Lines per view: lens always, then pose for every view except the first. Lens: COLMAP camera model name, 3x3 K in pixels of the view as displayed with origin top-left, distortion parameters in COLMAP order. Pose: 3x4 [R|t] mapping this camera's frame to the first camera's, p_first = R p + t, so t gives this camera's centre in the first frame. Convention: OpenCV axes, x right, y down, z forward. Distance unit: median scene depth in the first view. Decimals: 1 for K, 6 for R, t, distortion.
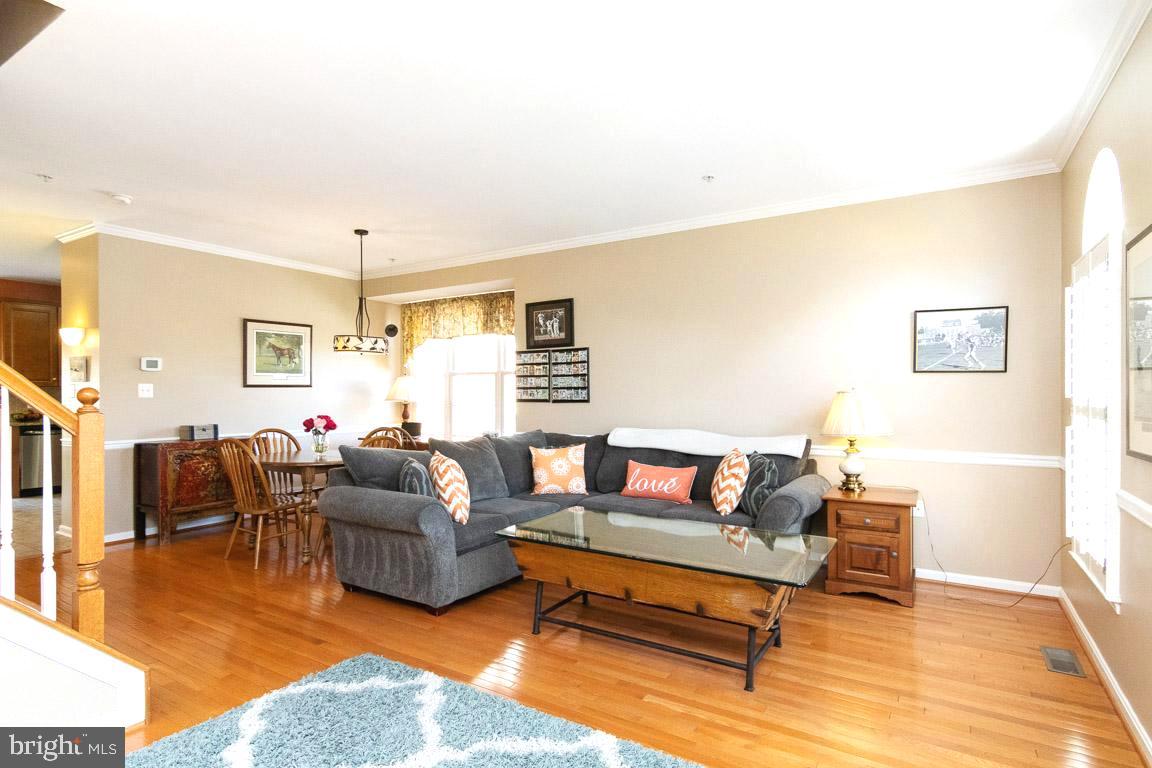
lens RADIAL K [[597.1, 0, 570.0], [0, 597.1, 389.9], [0, 0, 1]] dist [-0.001254, -0.000393]
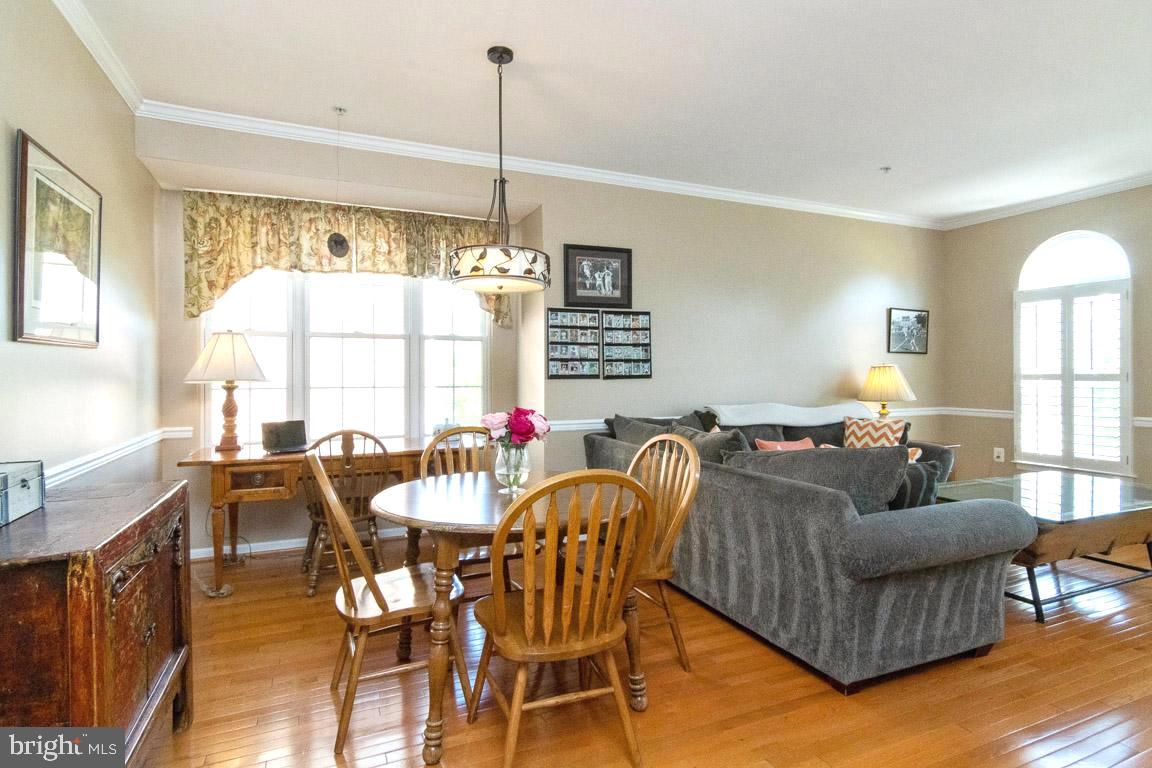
lens RADIAL K [[588.6, 0, 576.4], [0, 588.6, 369.9], [0, 0, 1]] dist [-0.000351, 0.000542]
pose [[0.561462, 0.005714, 0.827483, -0.695890], [-0.002174, 0.999983, -0.005430, 0.014049], [-0.827500, 0.001250, 0.561465, 0.616826]]
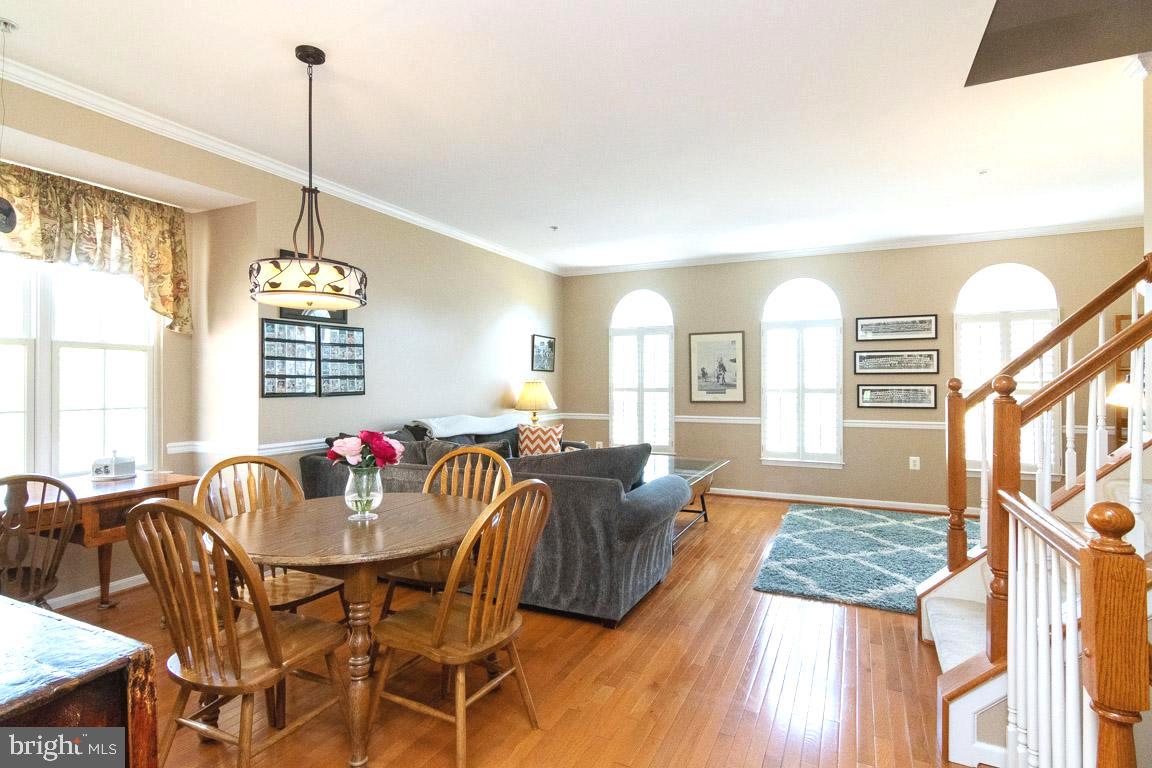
lens RADIAL K [[584.4, 0, 573.5], [0, 584.4, 377.8], [0, 0, 1]] dist [0.000284, 0.000574]
pose [[-0.112511, 0.008770, 0.993612, -0.797898], [-0.001385, 0.999959, -0.008982, 0.004483], [-0.993649, -0.002386, -0.112495, 0.790977]]
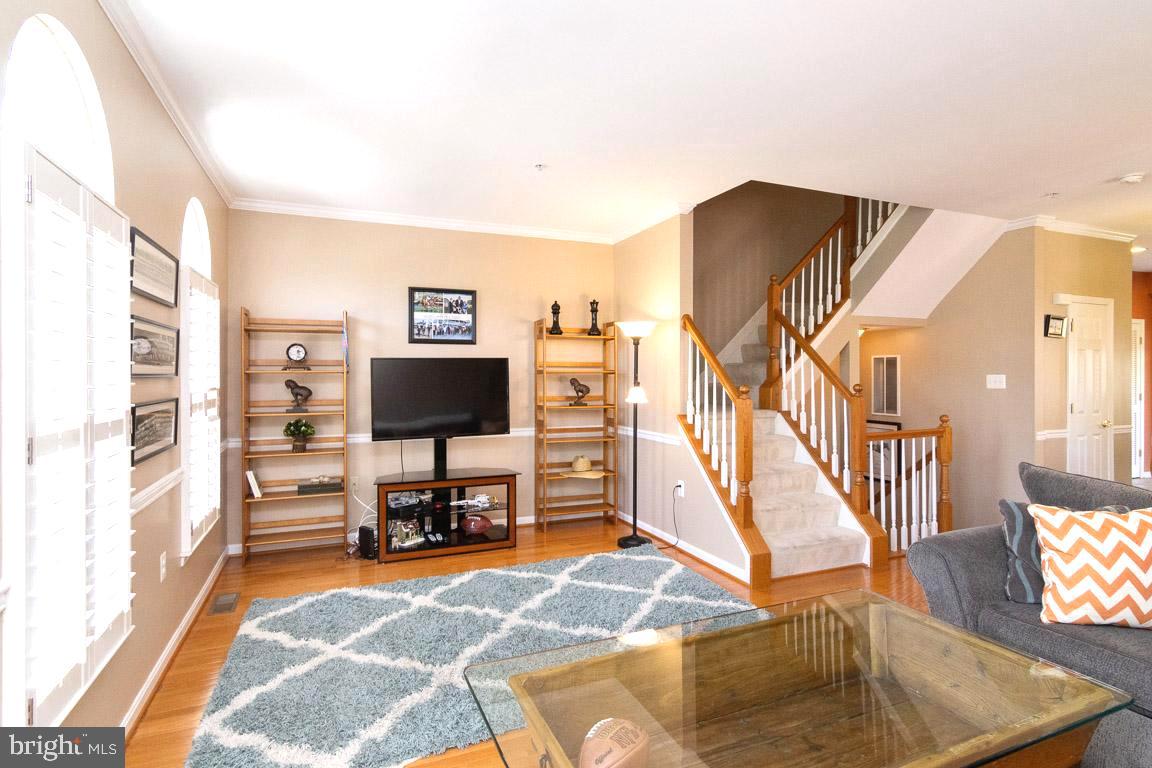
lens RADIAL K [[578.6, 0, 573.6], [0, 578.6, 375.1], [0, 0, 1]] dist [0.001001, 0.000407]
pose [[-0.575682, 0.001104, -0.817673, 0.375773], [0.001777, 0.999998, 0.000100, -0.012013], [0.817671, -0.001396, -0.575683, 0.623908]]
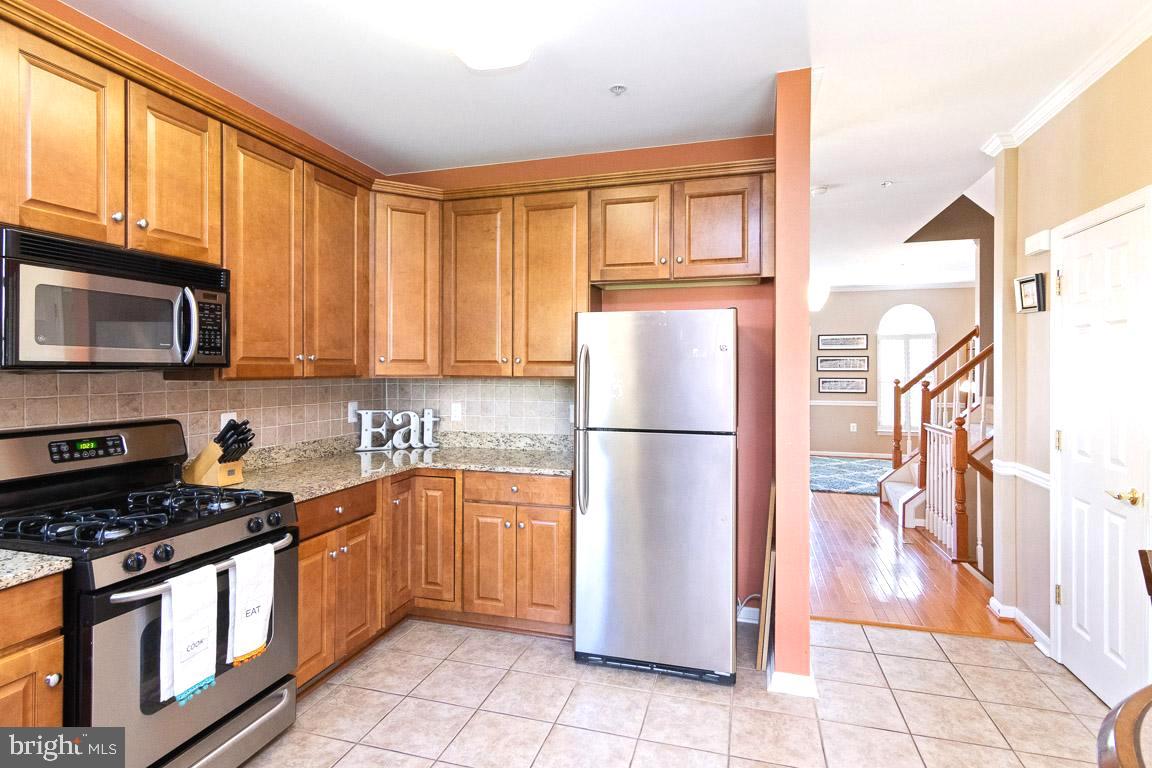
lens RADIAL K [[588.6, 0, 576.4], [0, 588.6, 369.9], [0, 0, 1]] dist [-0.000351, 0.000542]
pose [[-0.268913, -0.002487, 0.963161, -1.230329], [-0.003126, 0.999994, 0.001709, -0.017262], [-0.963159, -0.002551, -0.268919, 1.281360]]
